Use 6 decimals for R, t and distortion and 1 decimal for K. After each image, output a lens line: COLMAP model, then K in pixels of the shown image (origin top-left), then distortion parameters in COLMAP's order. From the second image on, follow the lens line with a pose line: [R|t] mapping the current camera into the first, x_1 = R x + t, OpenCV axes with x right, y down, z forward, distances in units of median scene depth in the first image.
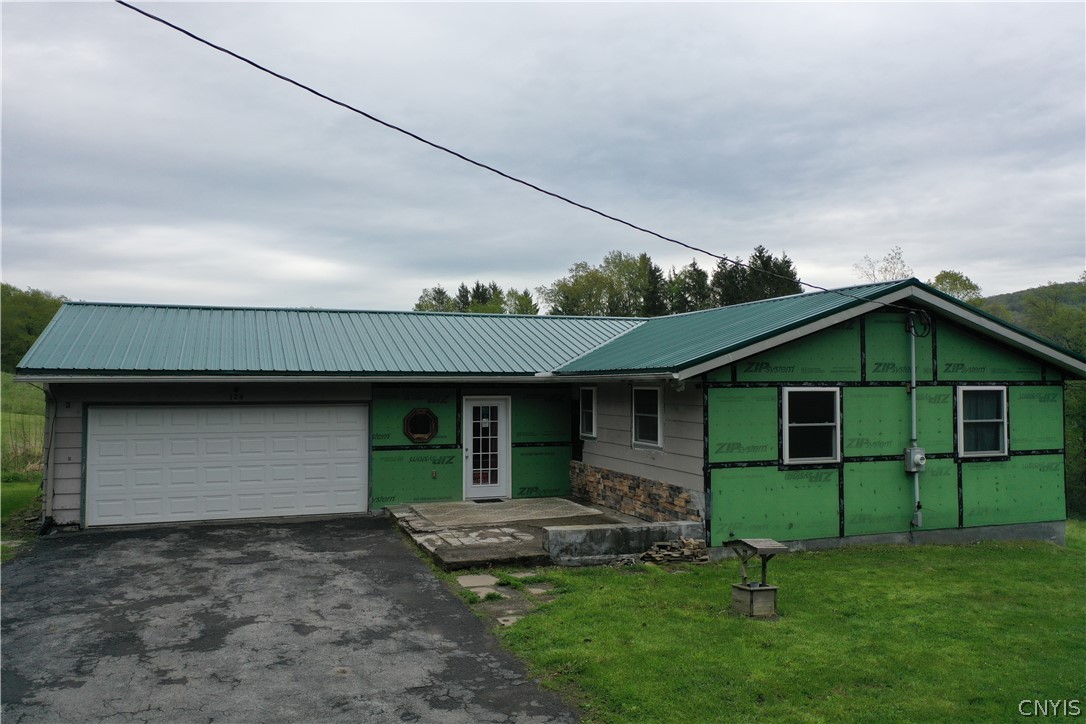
lens RADIAL K [[858.4, 0, 543.0], [0, 858.4, 362.0], [0, 0, 1]] dist [0.007641, 0.006455]
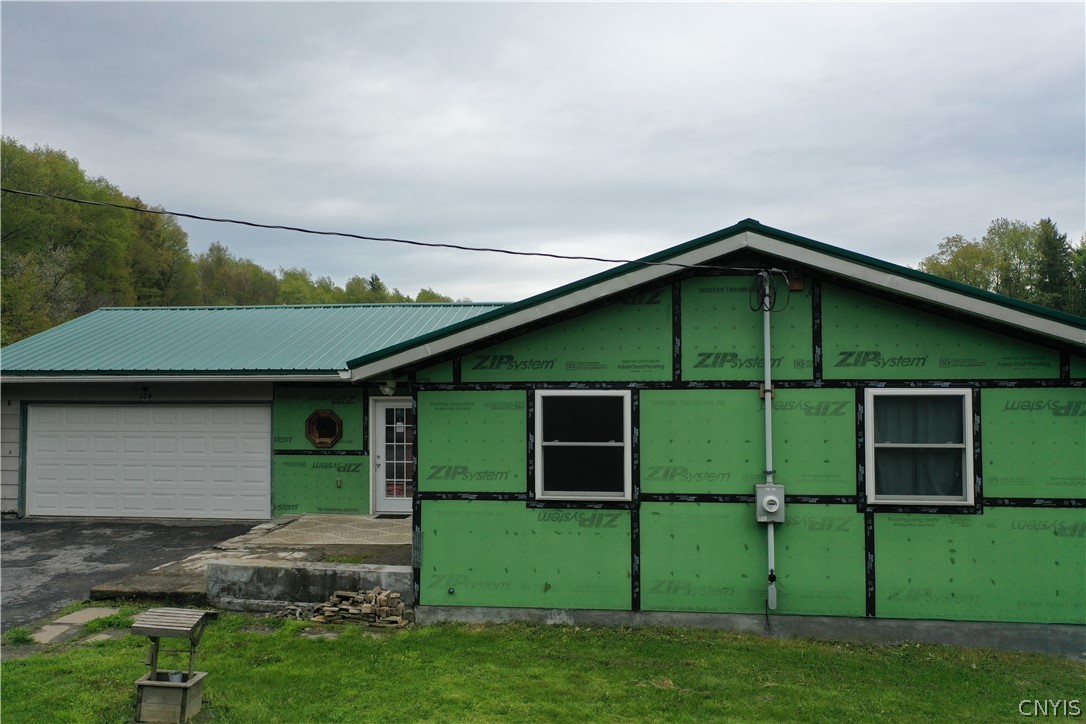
lens RADIAL K [[858.4, 0, 543.0], [0, 858.4, 362.0], [0, 0, 1]] dist [0.007641, 0.006455]
pose [[0.888698, -0.011051, -0.458360, 0.580872], [0.014721, 0.999882, 0.004434, 0.003160], [0.458257, -0.010688, 0.888755, 0.358398]]
